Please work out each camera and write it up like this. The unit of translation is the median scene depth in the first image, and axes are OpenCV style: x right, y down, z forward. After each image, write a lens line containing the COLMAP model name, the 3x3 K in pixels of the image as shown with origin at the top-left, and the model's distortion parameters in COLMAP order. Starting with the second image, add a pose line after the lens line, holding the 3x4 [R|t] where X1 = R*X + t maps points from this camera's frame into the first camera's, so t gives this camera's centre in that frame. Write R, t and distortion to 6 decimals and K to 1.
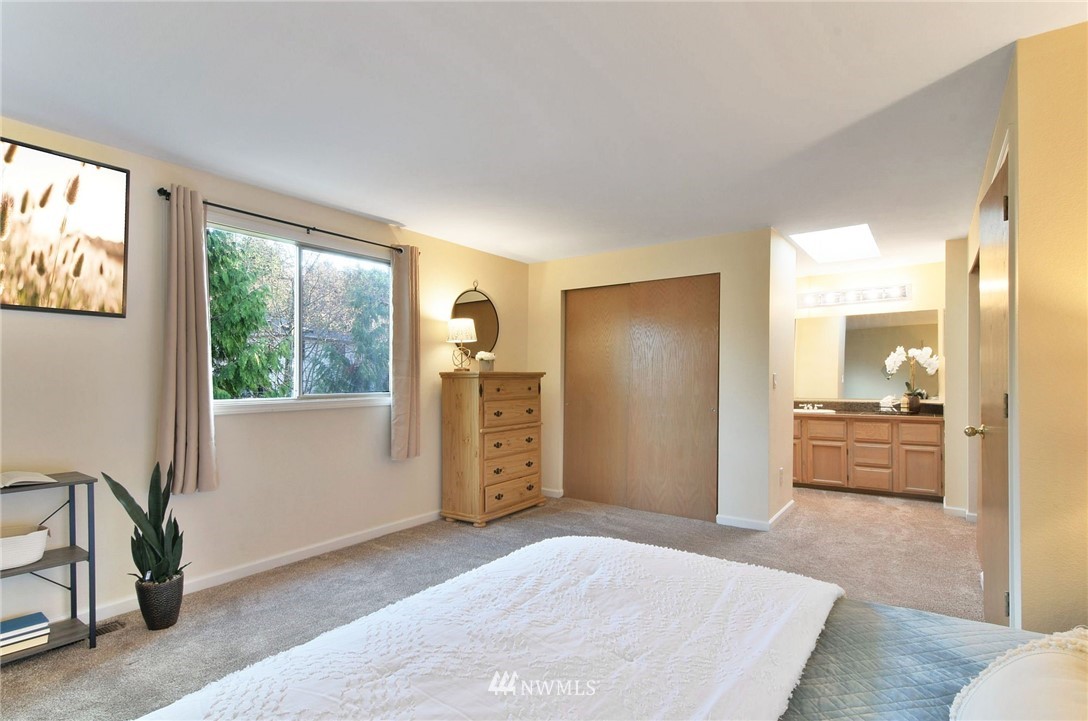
lens RADIAL K [[518.5, 0, 544.2], [0, 518.5, 366.0], [0, 0, 1]] dist [-0.000076, -0.000154]
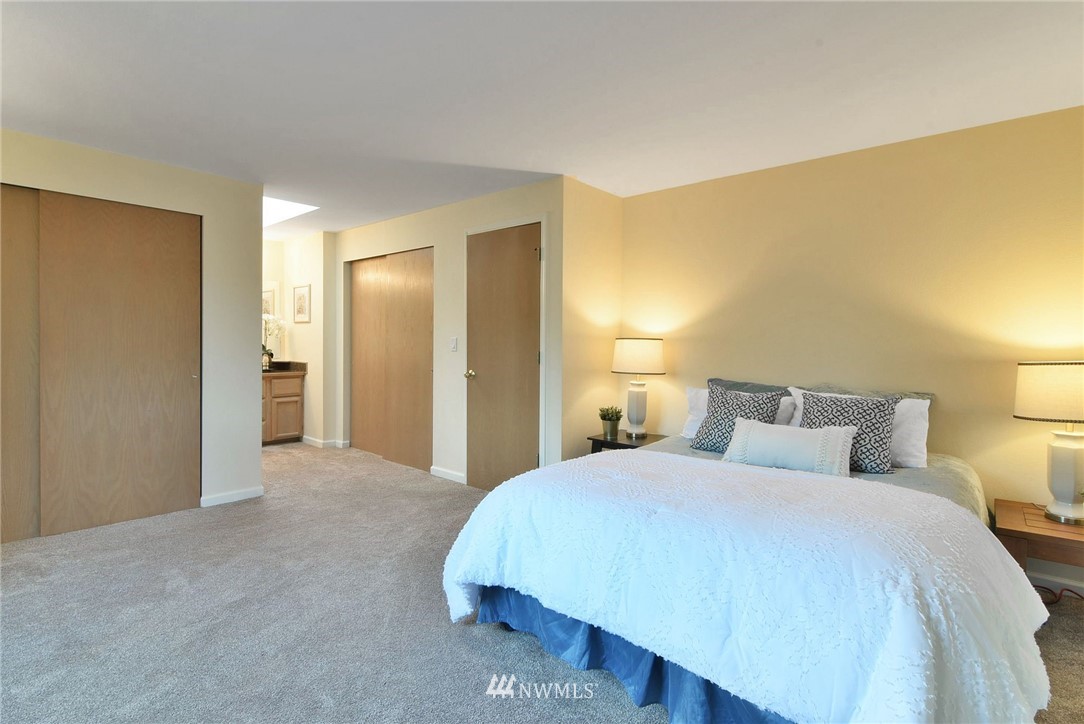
lens RADIAL K [[528.0, 0, 545.3], [0, 528.0, 345.0], [0, 0, 1]] dist [0.011557, -0.006233]
pose [[0.091537, -0.004238, 0.995793, -0.409799], [-0.024307, 0.999683, 0.006489, 0.012216], [-0.995505, -0.024799, 0.091405, 0.299369]]
